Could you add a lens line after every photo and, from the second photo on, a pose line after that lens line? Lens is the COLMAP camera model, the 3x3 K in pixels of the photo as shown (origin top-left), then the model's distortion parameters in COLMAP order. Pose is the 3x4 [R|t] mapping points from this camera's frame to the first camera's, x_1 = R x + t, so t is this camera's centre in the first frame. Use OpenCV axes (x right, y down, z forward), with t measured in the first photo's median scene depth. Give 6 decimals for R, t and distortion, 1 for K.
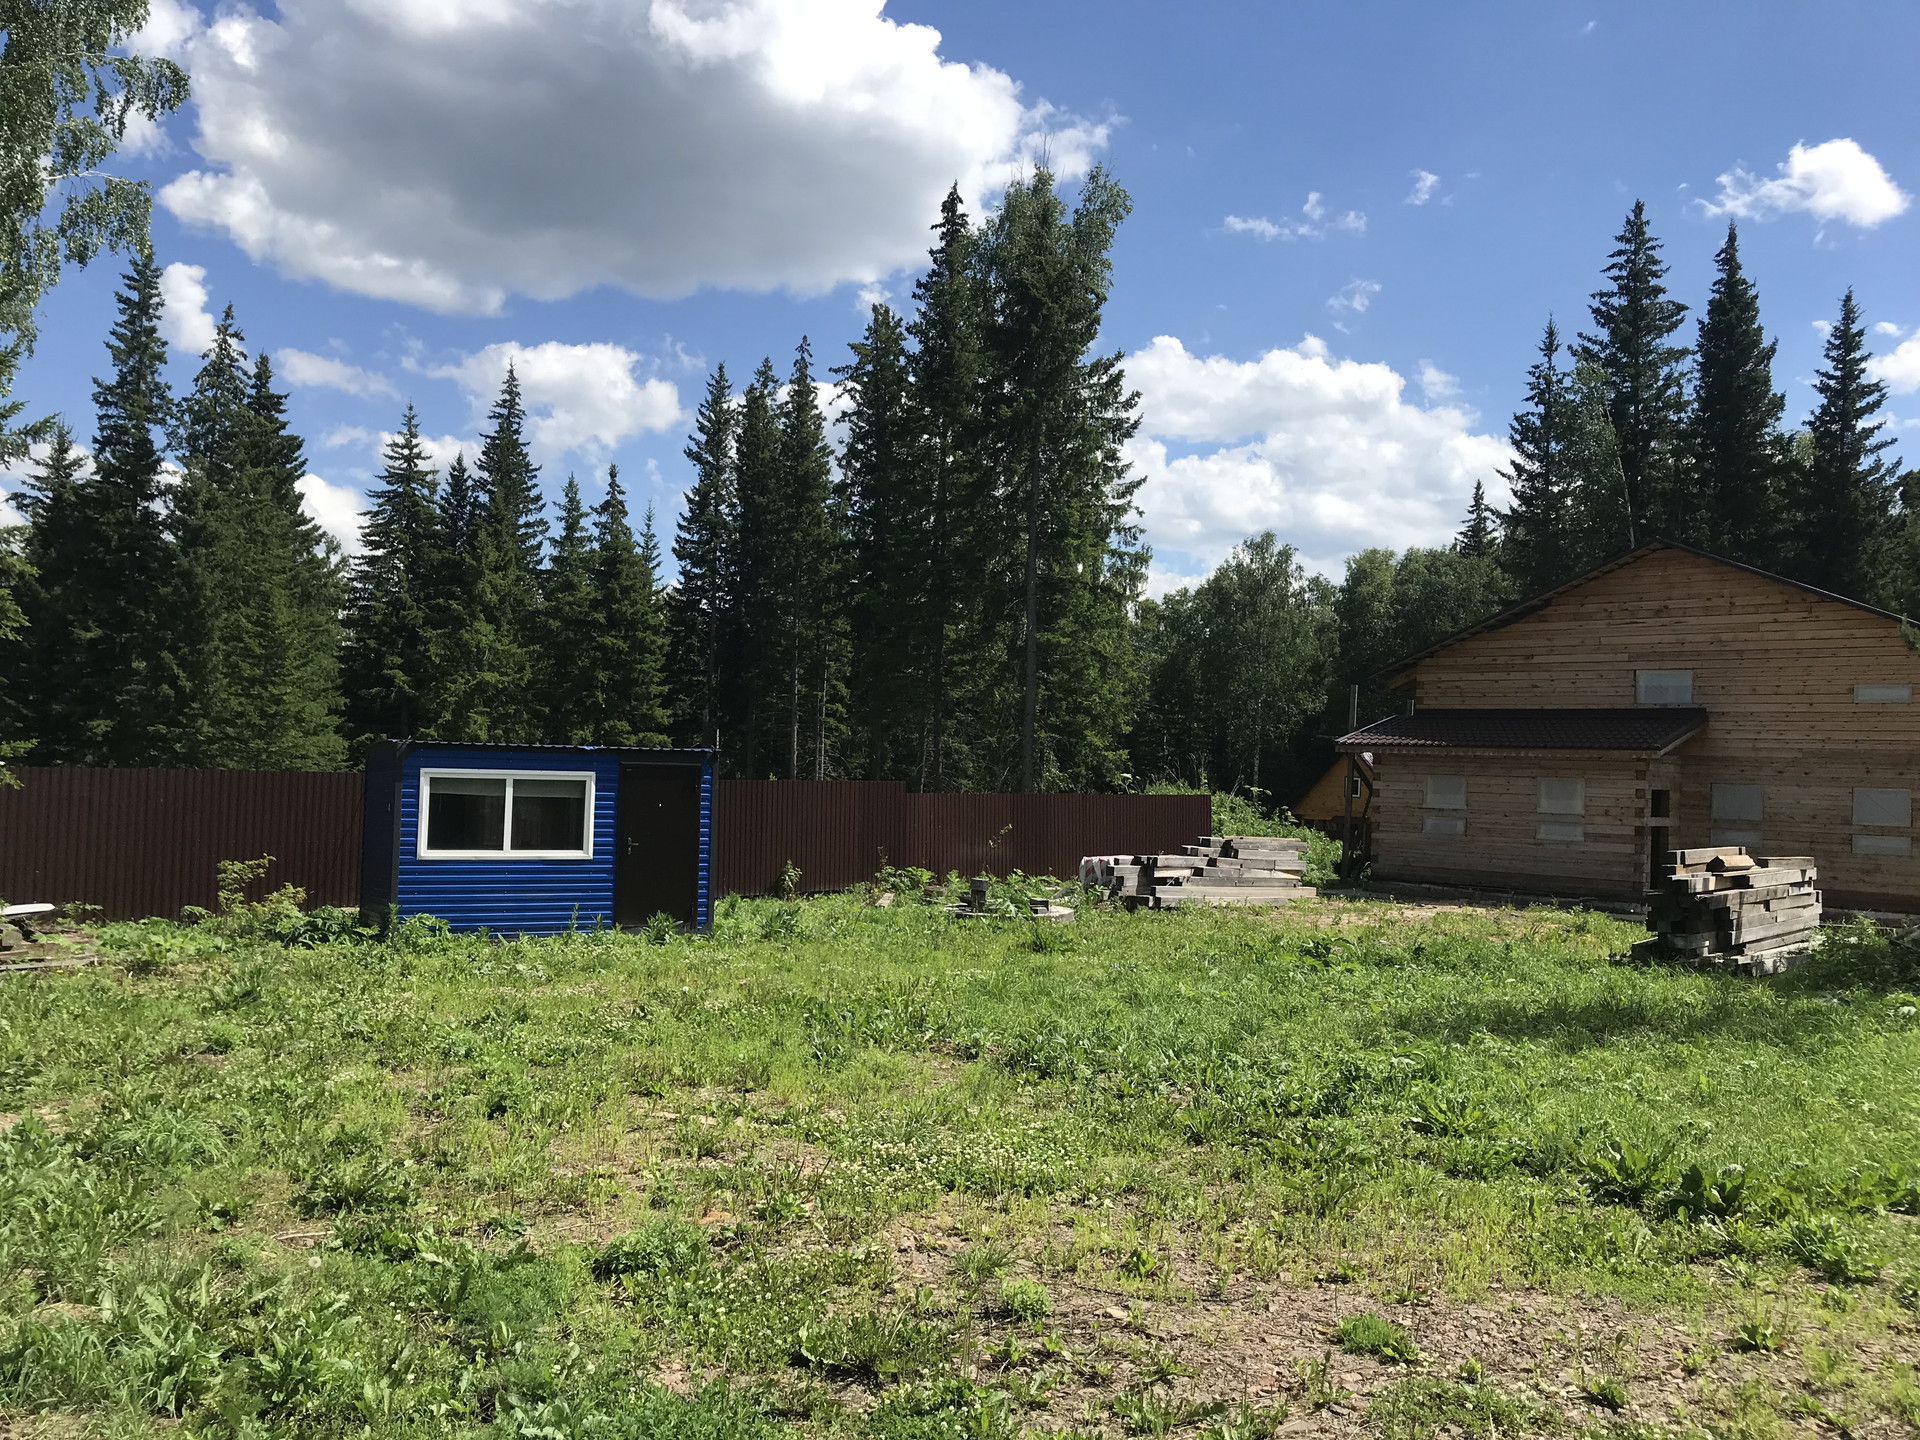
lens RADIAL K [[1553.5, 0, 951.3], [0, 1553.5, 720.8], [0, 0, 1]] dist [0.045553, -0.034202]
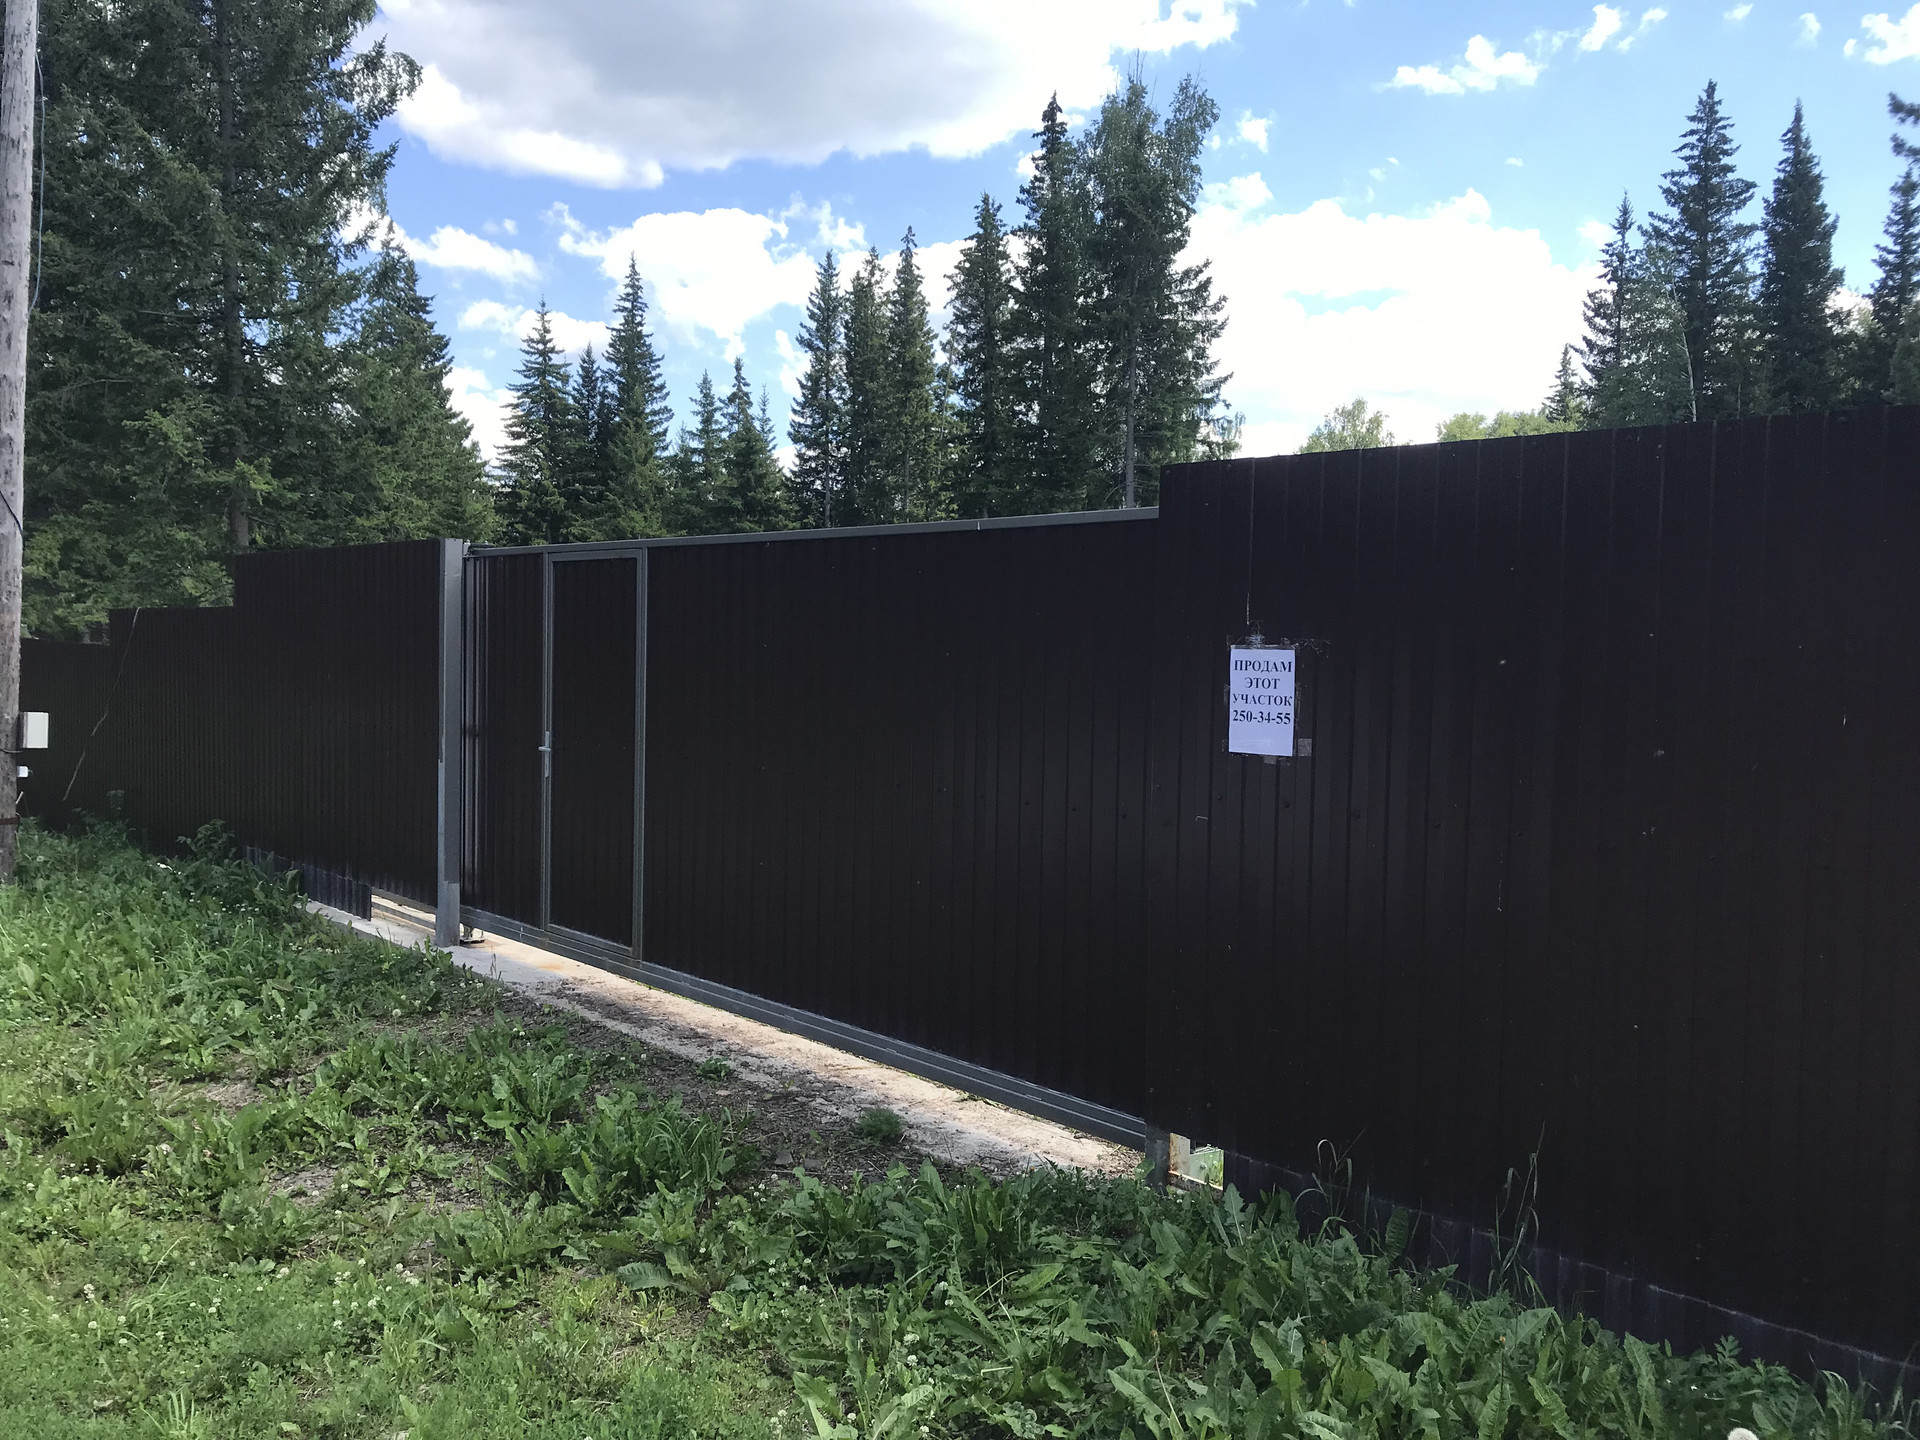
lens RADIAL K [[1548.1, 0, 964.2], [0, 1548.1, 684.4], [0, 0, 1]] dist [0.084927, -0.120736]
pose [[0.998603, -0.011616, -0.051556, -0.008554], [0.014830, 0.997940, 0.062409, -0.004499], [0.050725, -0.063086, 0.996718, -0.098549]]
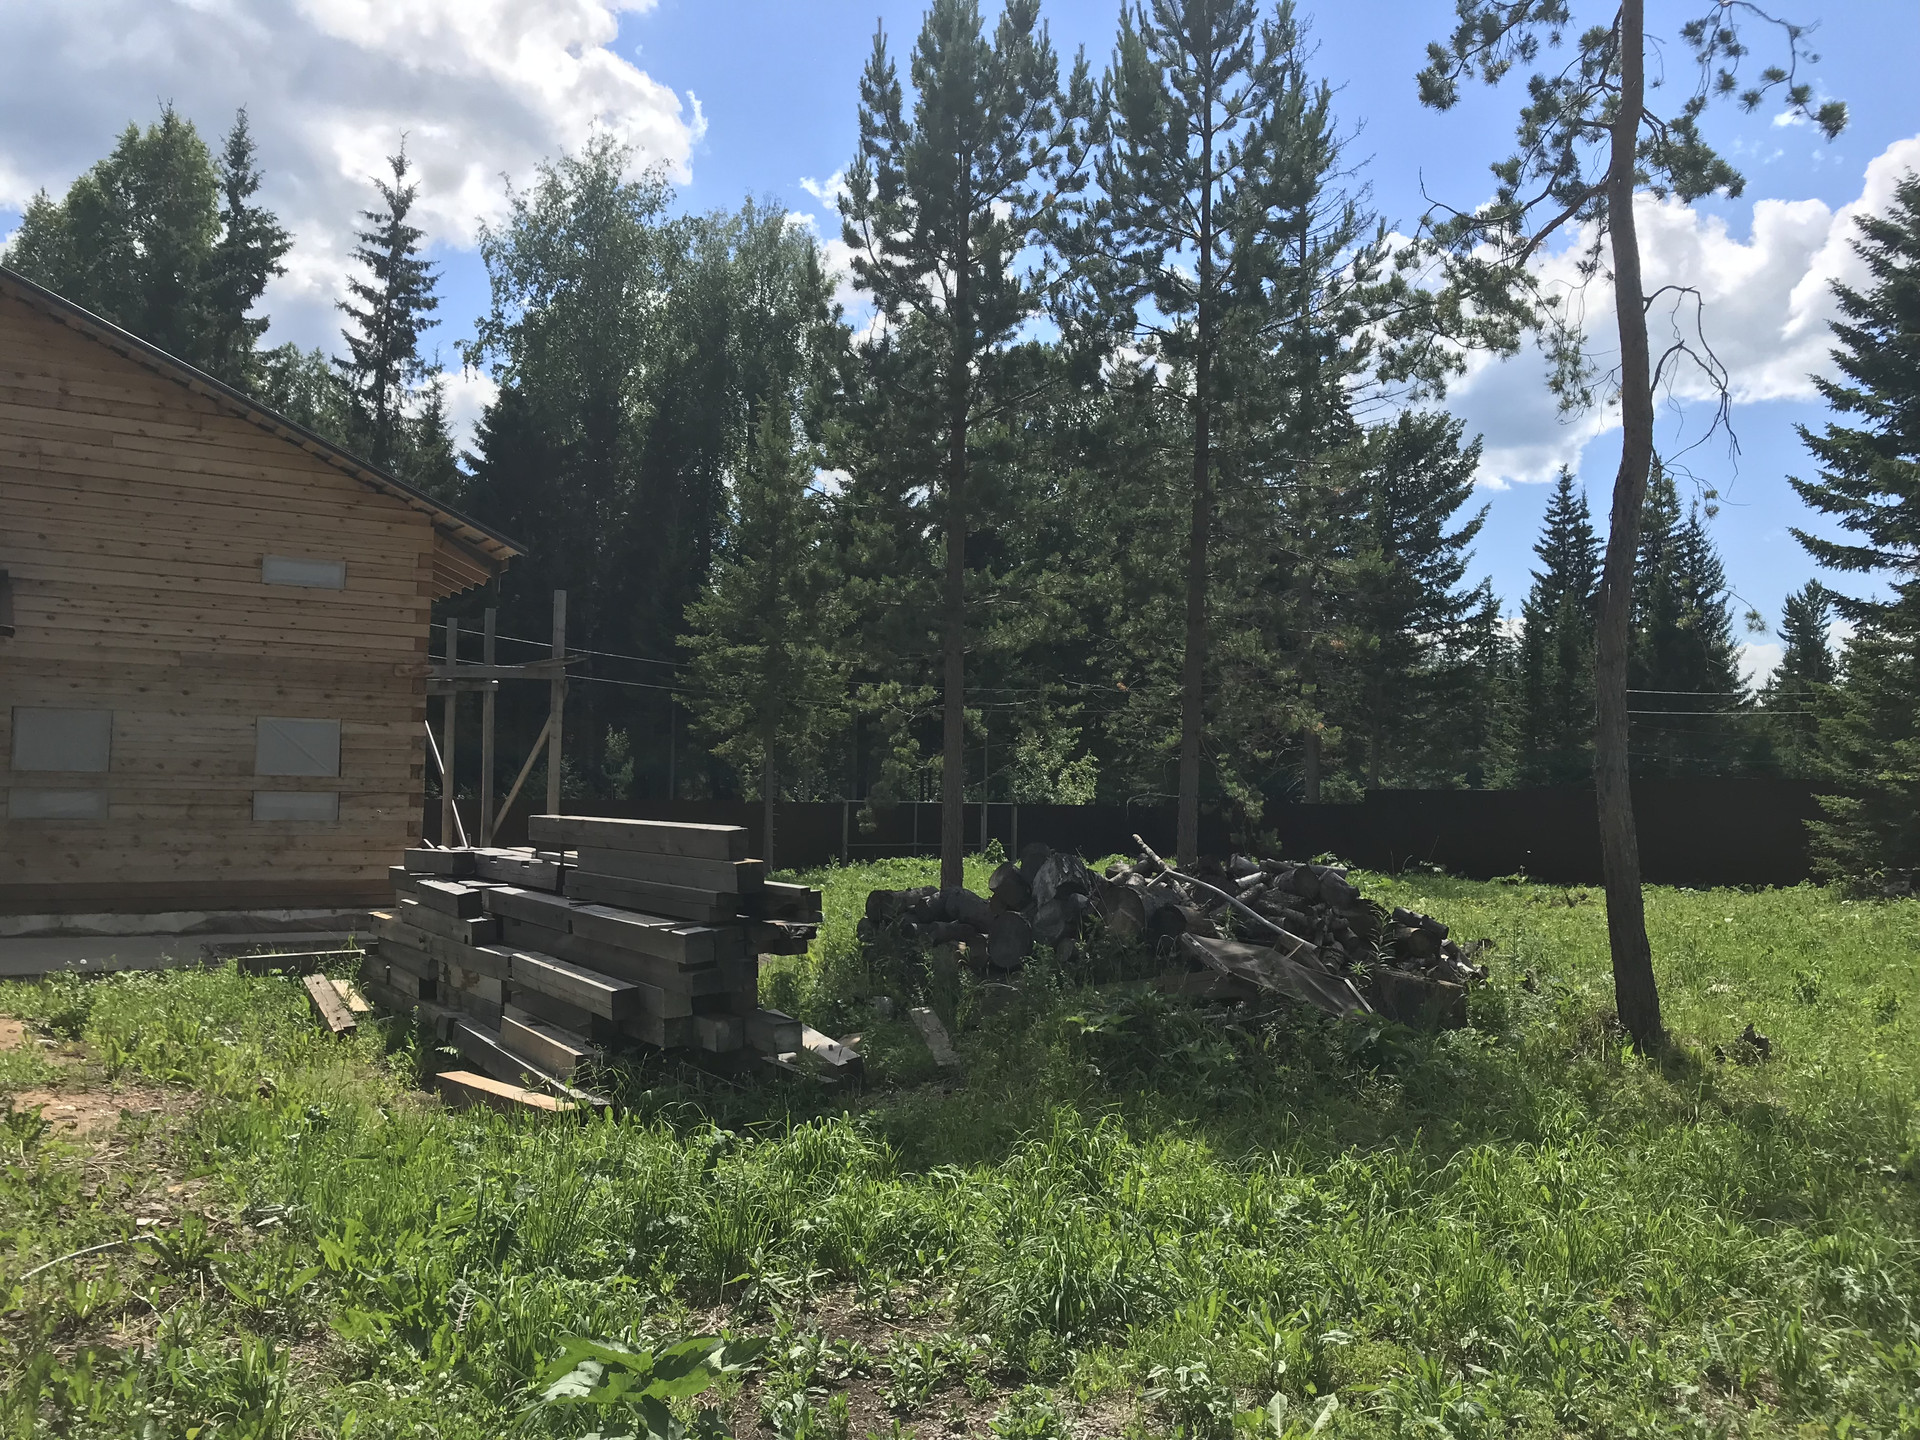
lens RADIAL K [[1573.0, 0, 960.0], [0, 1573.0, 720.0], [0, 0, 1]] dist [0.055939, -0.062959]
pose [[0.275080, 0.016934, 0.961272, 0.022190], [-0.043804, 0.999027, -0.005064, 0.020929], [-0.960423, -0.040714, 0.275554, 0.331126]]
